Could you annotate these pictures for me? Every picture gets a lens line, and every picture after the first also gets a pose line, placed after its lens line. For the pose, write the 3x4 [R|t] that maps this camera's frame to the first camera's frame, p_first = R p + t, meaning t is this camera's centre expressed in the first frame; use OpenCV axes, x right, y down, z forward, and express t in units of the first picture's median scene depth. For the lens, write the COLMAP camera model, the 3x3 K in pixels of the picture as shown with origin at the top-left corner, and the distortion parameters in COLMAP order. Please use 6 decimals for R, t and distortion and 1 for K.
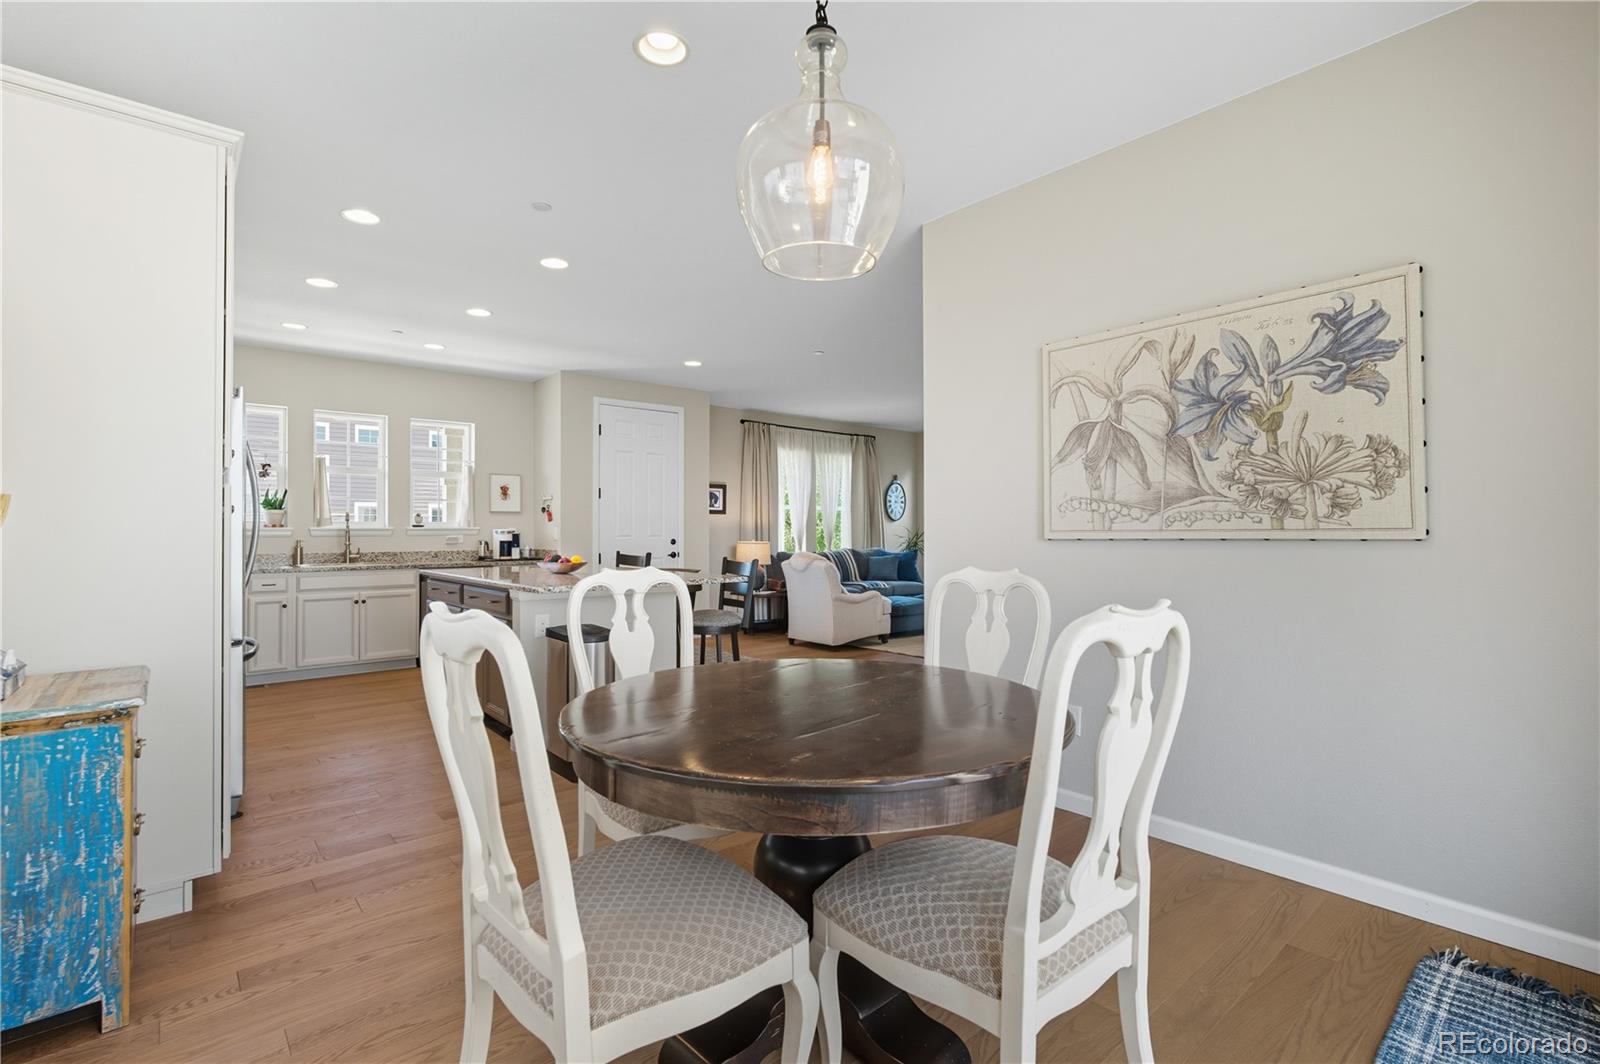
lens RADIAL K [[708.0, 0, 799.6], [0, 708.0, 527.7], [0, 0, 1]] dist [-0.003465, 0.000587]
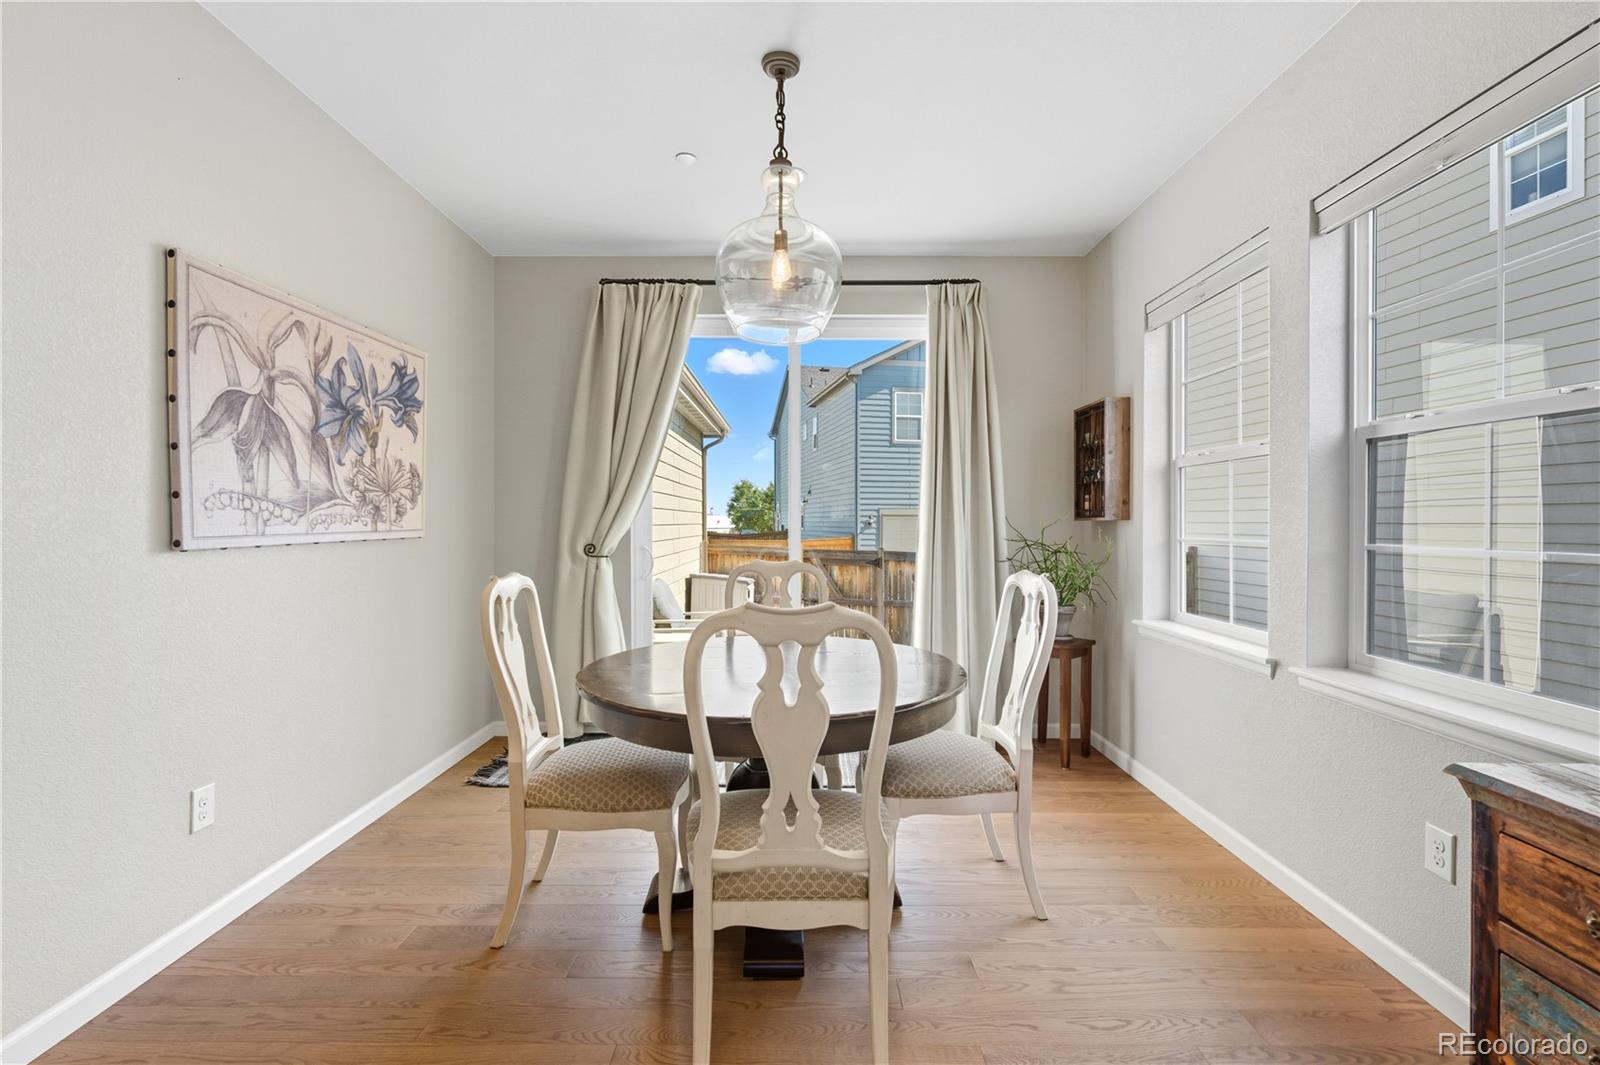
lens RADIAL K [[708.0, 0, 793.2], [0, 708.0, 528.0], [0, 0, 1]] dist [-0.003465, 0.000587]
pose [[-0.740839, -0.003160, 0.671675, -0.611880], [0.001892, 0.999975, 0.006791, -0.009591], [-0.671680, 0.006302, -0.740814, 1.352559]]
